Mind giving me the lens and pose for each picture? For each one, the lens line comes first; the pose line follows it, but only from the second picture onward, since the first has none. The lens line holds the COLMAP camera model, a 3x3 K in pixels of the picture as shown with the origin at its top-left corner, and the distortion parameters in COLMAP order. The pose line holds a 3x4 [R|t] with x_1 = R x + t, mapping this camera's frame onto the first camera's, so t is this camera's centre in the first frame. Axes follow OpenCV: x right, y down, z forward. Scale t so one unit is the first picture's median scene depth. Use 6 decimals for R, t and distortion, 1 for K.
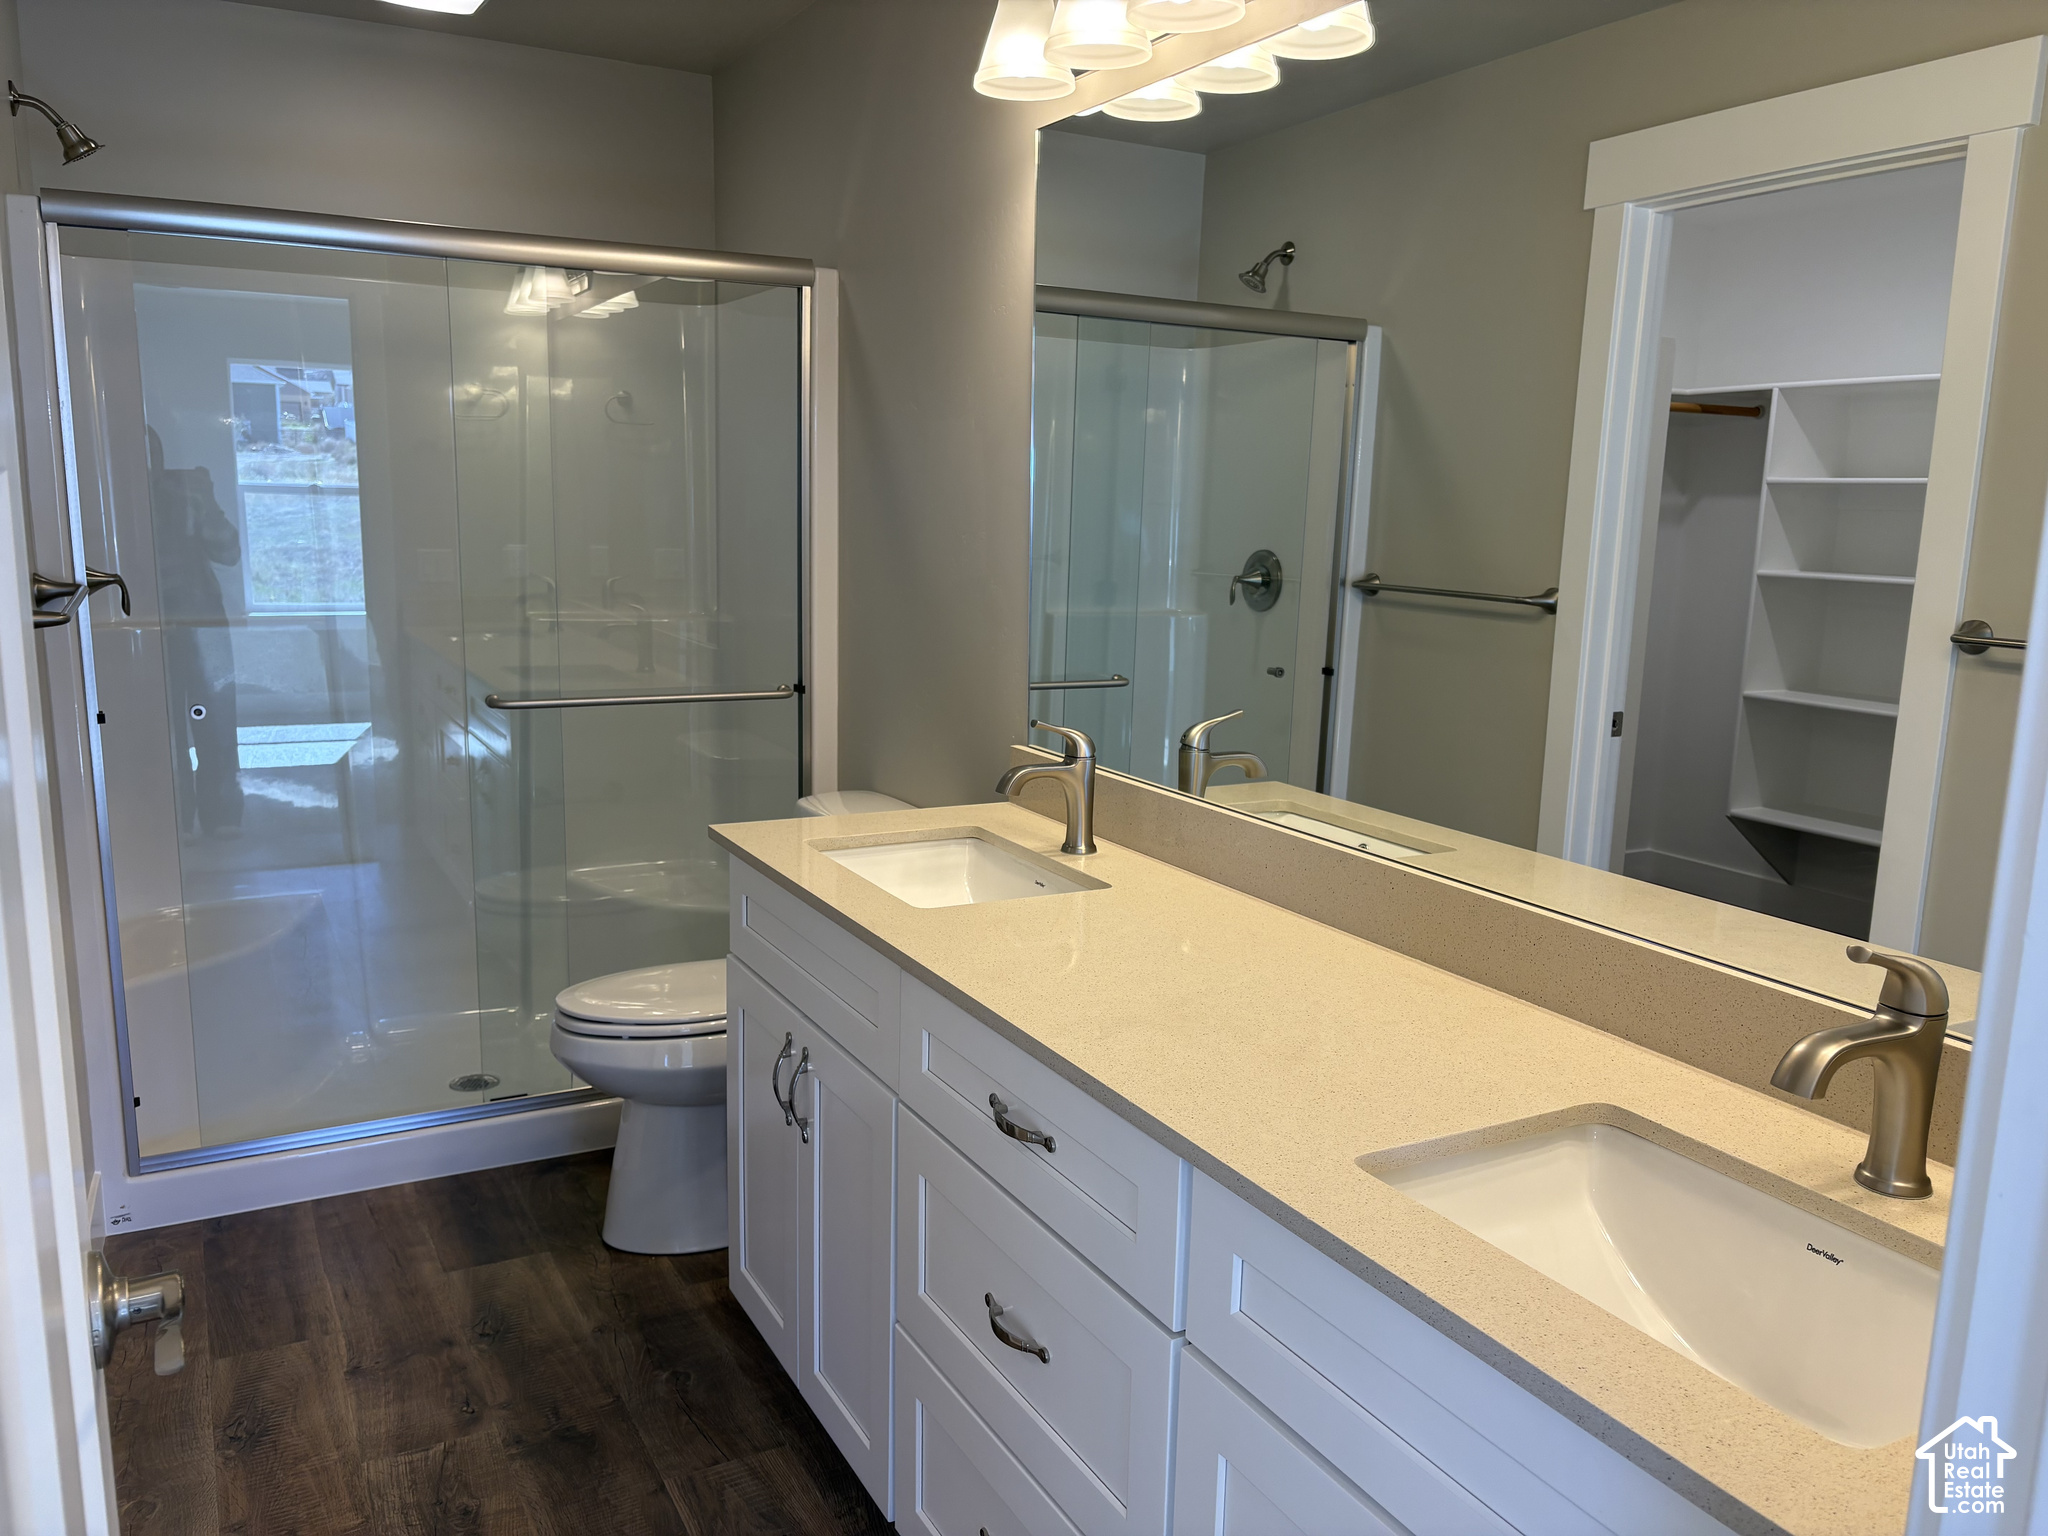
lens RADIAL K [[1568.5, 0, 1017.1], [0, 1568.5, 765.1], [0, 0, 1]] dist [0.006964, 0.006263]
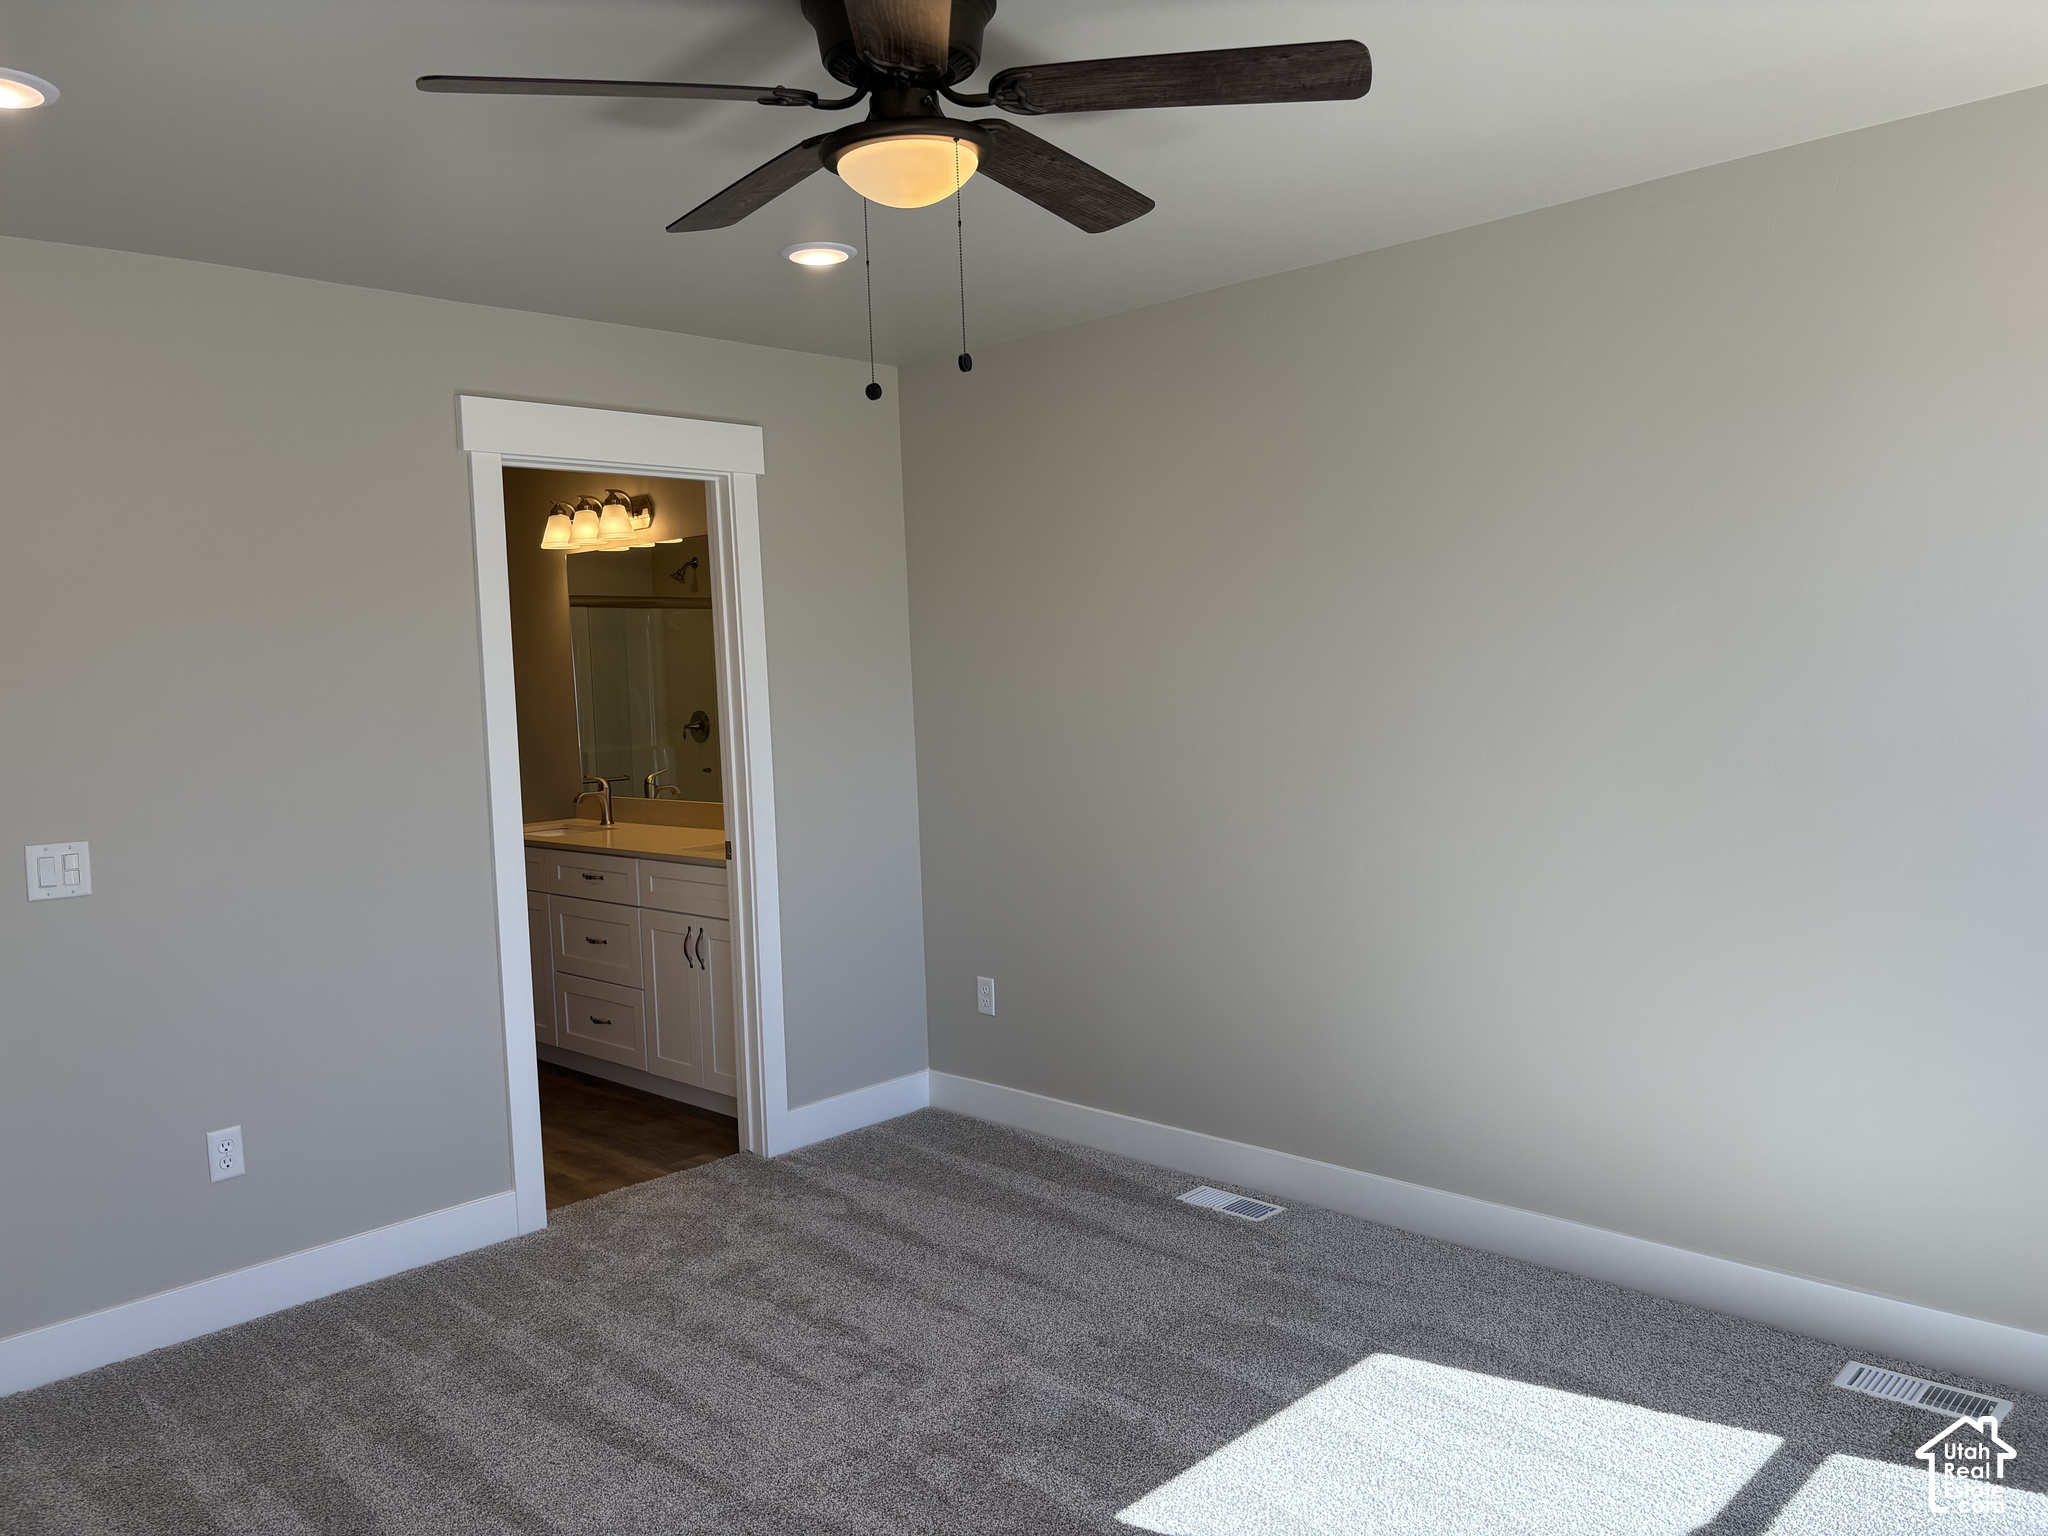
lens RADIAL K [[1568.5, 0, 1012.9], [0, 1568.5, 774.8], [0, 0, 1]] dist [0.006964, 0.006263]
pose [[0.955566, -0.076966, 0.284553, -0.030301], [0.106427, 0.990280, -0.089544, 0.164157], [-0.274895, 0.115849, 0.954469, -0.992035]]
